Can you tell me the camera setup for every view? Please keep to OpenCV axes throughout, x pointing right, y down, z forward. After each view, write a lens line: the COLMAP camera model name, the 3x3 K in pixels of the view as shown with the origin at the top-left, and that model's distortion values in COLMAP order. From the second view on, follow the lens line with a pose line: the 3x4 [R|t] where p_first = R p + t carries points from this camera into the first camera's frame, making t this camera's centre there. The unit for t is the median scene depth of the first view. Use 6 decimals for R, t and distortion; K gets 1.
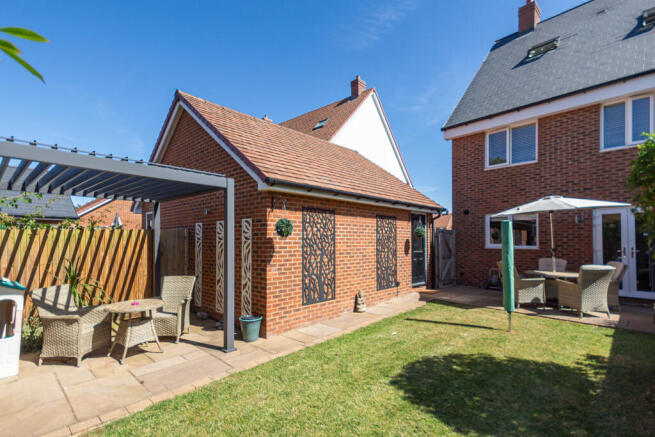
lens RADIAL K [[312.9, 0, 342.7], [0, 312.9, 227.8], [0, 0, 1]] dist [-0.000874, -0.001363]
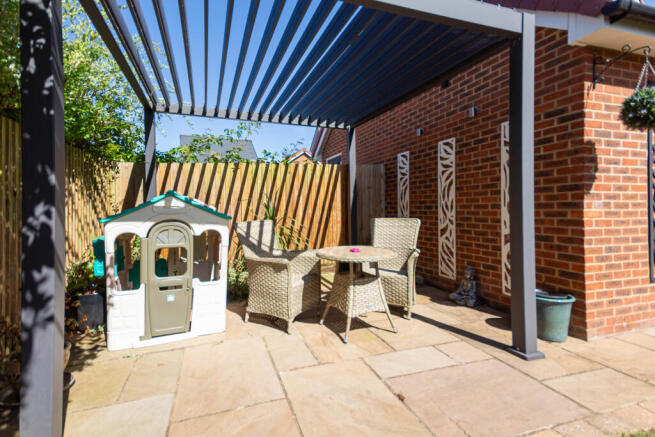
lens RADIAL K [[317.0, 0, 325.9], [0, 317.0, 203.5], [0, 0, 1]] dist [0.001042, -0.000537]
pose [[0.879308, 0.000622, -0.476254, -0.370214], [0.011363, 0.999687, 0.022285, 0.119064], [0.476119, -0.025007, 0.879025, 0.360092]]
